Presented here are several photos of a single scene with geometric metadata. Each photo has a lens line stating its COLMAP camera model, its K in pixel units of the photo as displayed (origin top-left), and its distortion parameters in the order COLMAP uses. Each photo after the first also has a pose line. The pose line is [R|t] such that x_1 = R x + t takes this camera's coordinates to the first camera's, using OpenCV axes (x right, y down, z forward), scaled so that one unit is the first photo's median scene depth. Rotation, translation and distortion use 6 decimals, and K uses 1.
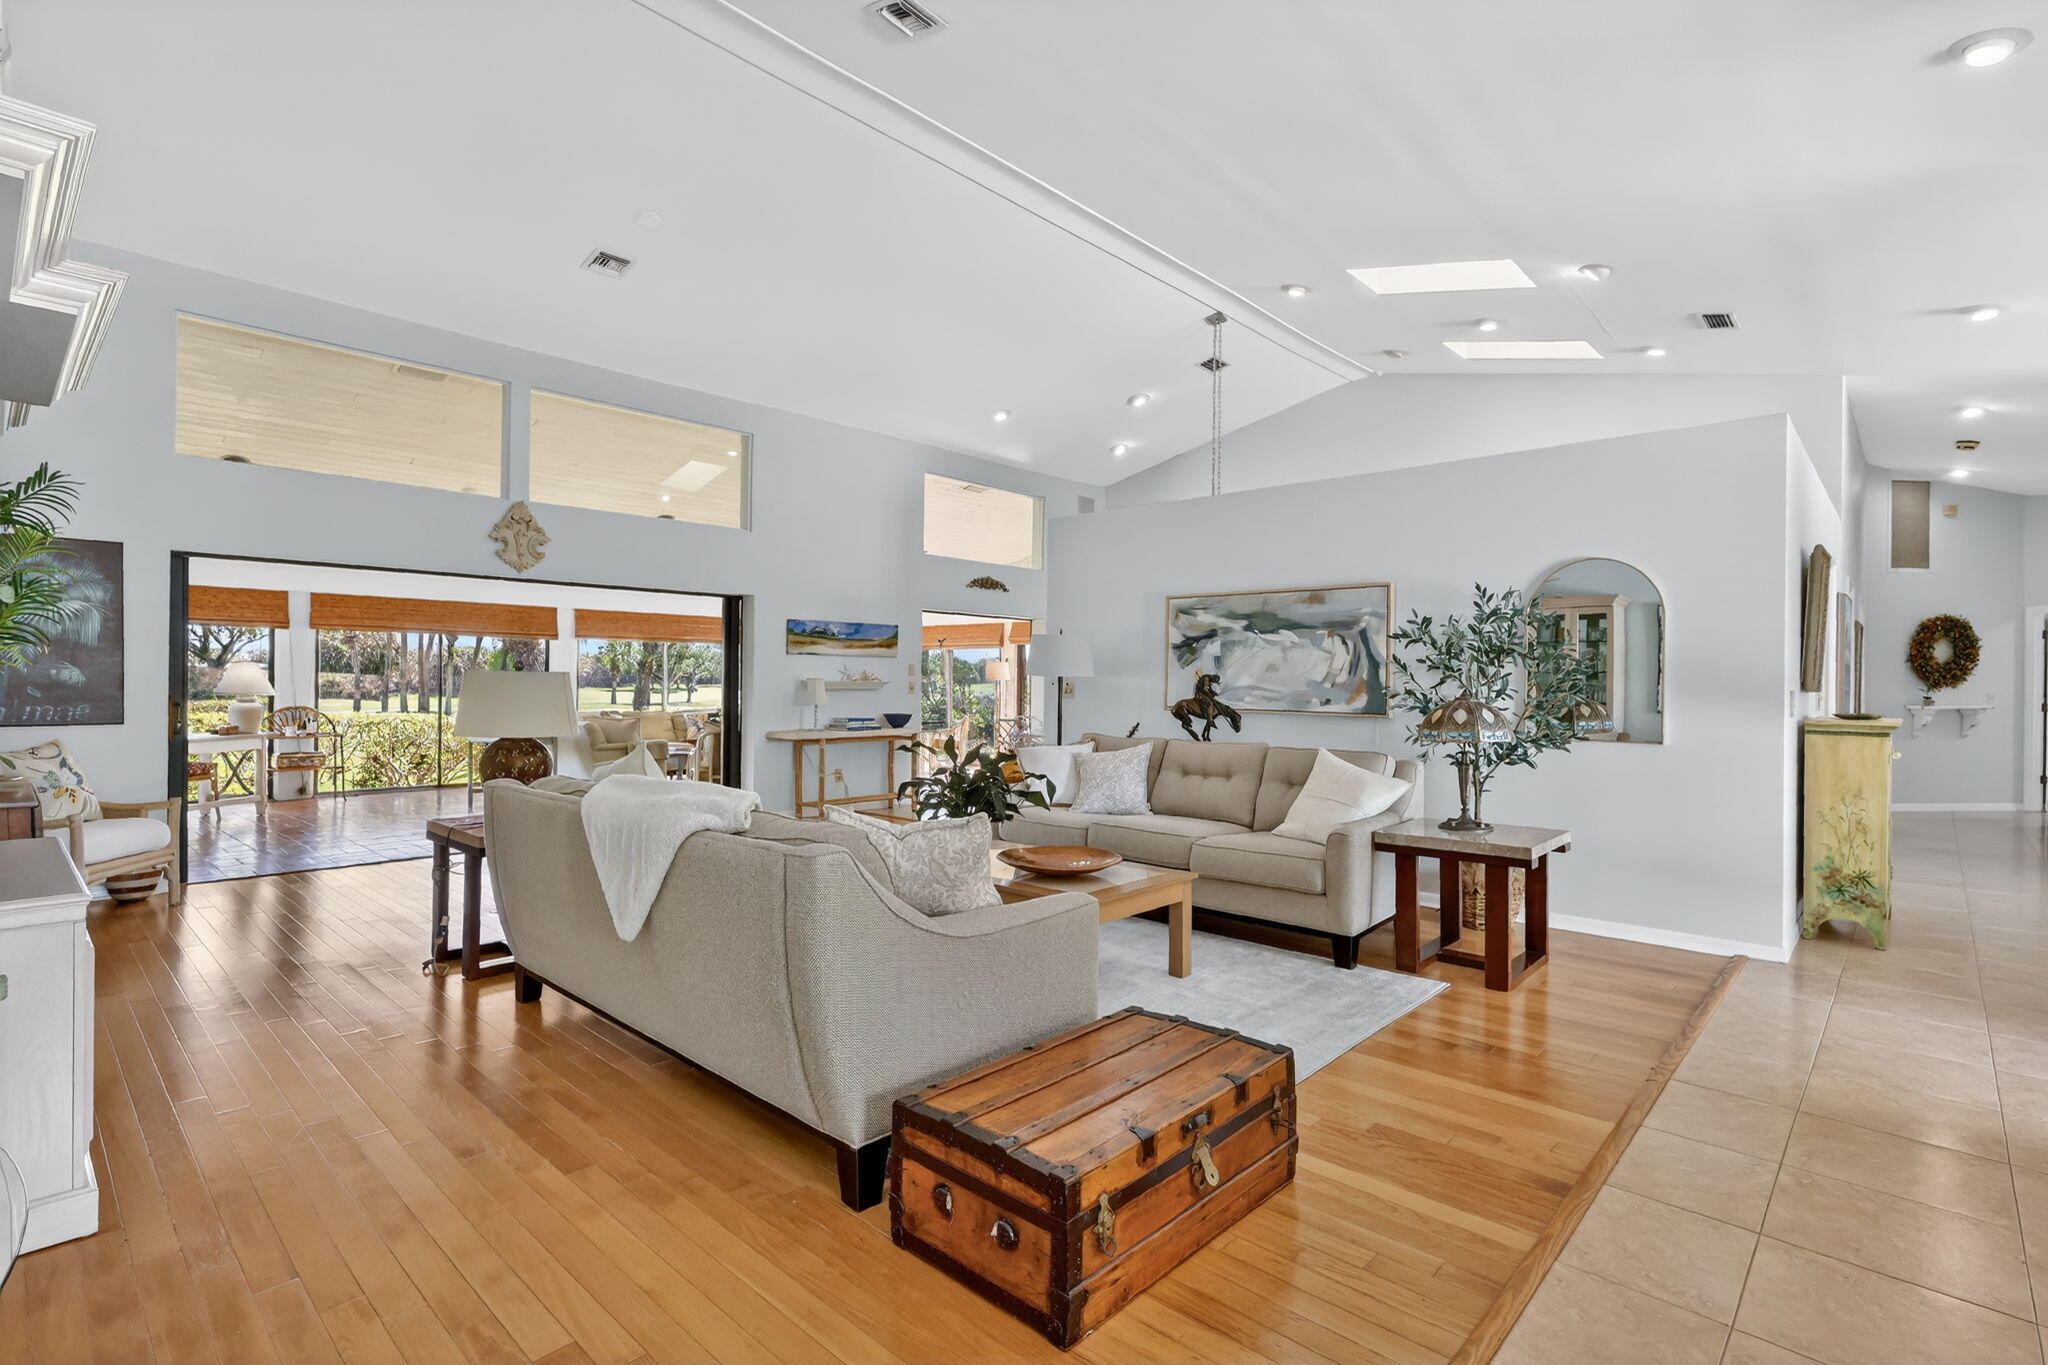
lens RADIAL K [[946.1, 0, 1019.2], [0, 946.1, 676.0], [0, 0, 1]] dist [-0.000296, -0.000354]
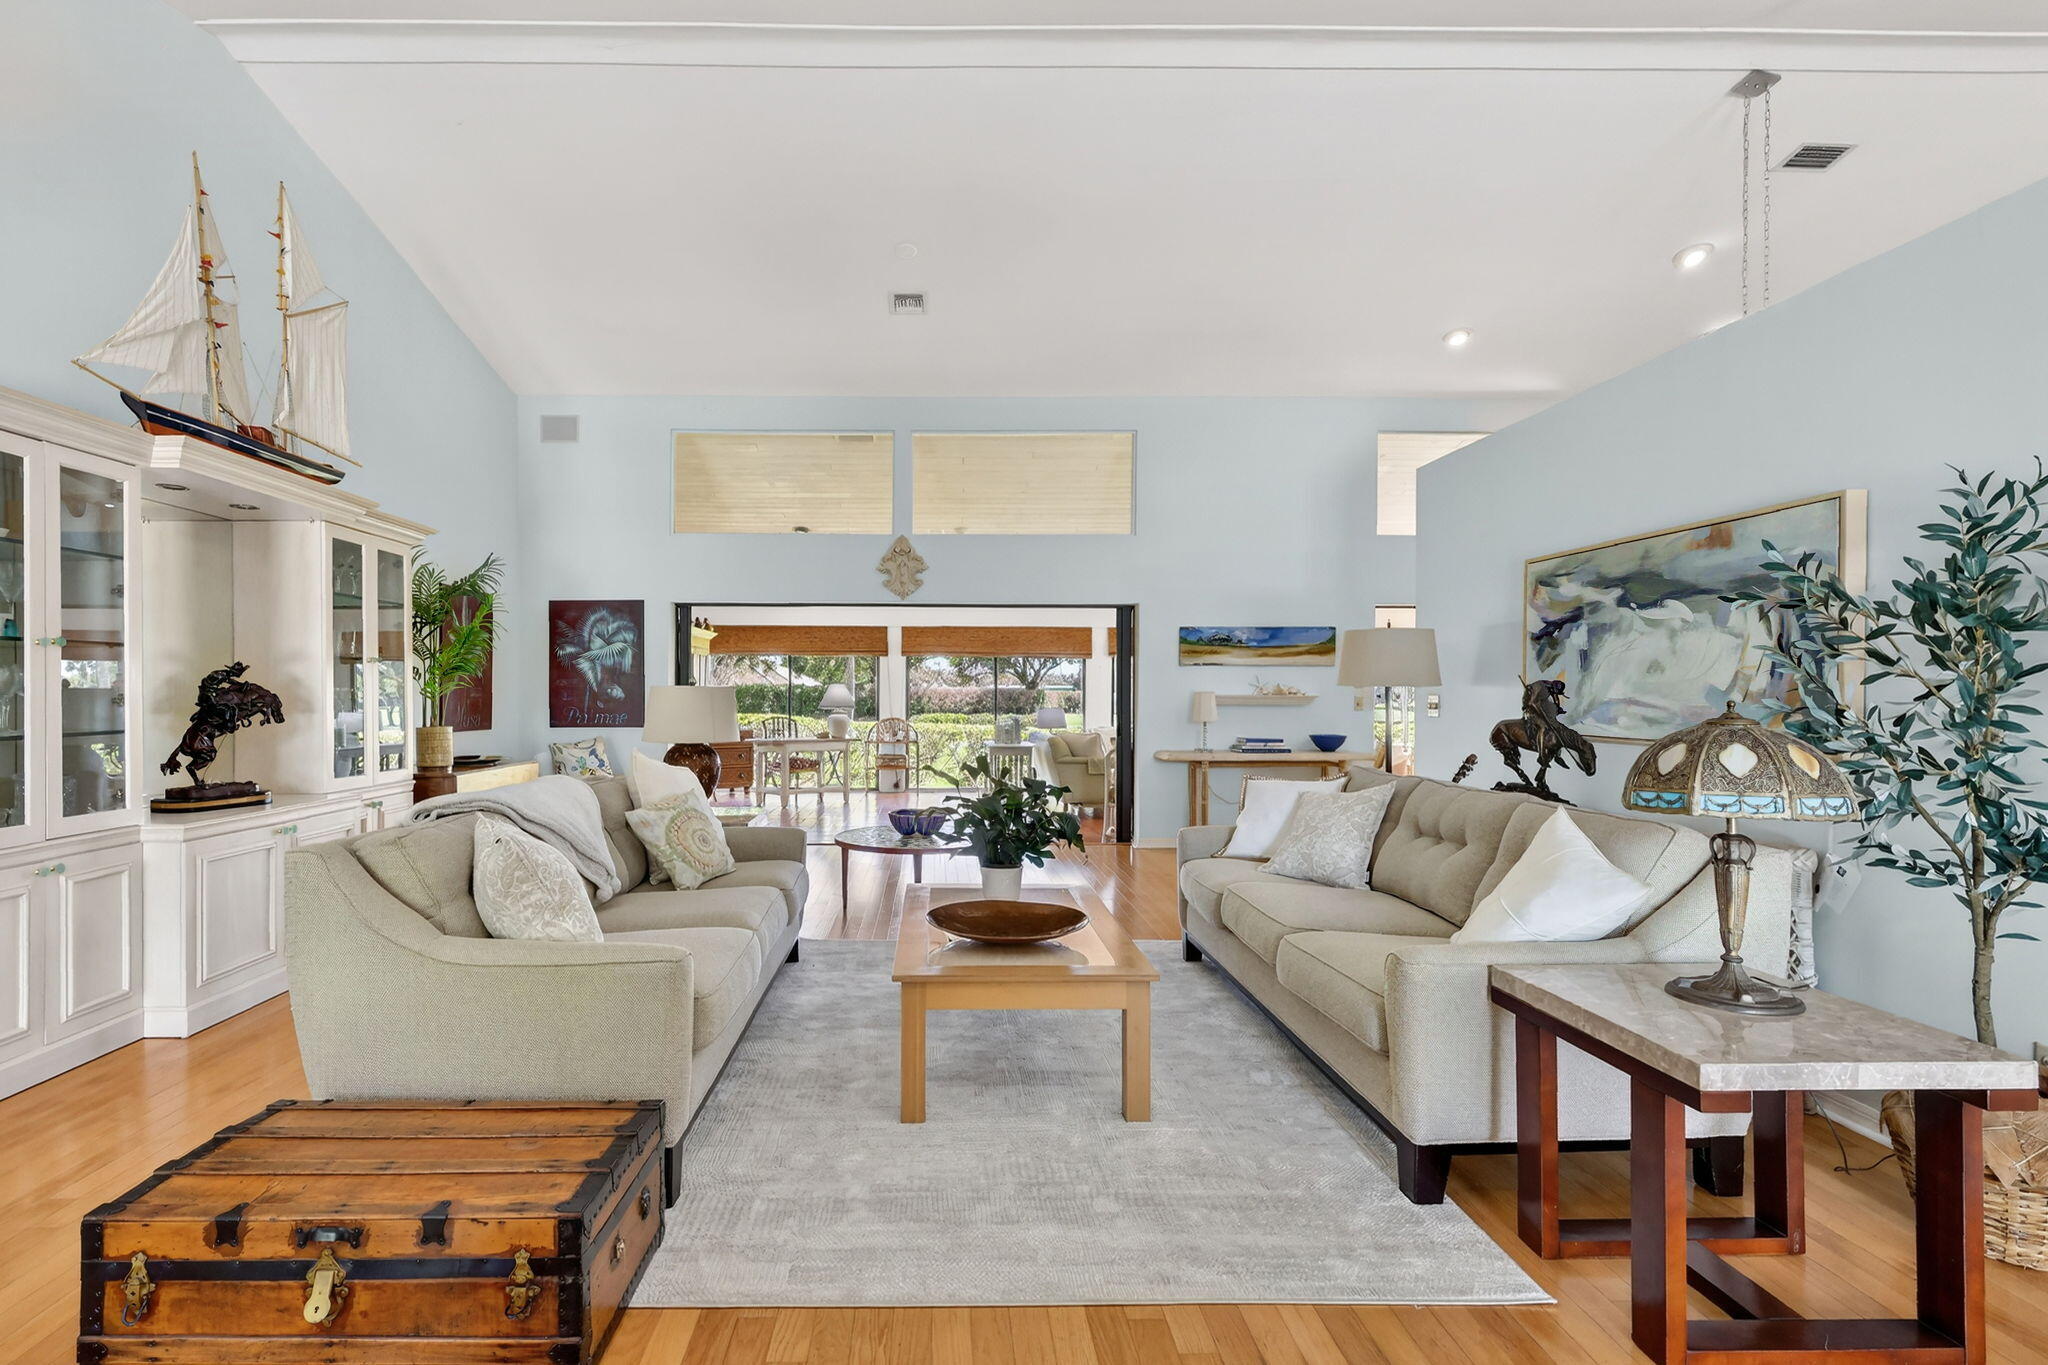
lens RADIAL K [[994.9, 0, 1024.0], [0, 994.9, 687.4], [0, 0, 1]] dist [-0.000470, 0.000213]
pose [[0.692688, -0.011123, -0.721152, 0.424138], [0.006743, 0.999937, -0.008946, 0.006366], [0.721206, 0.001334, 0.692719, 0.294277]]
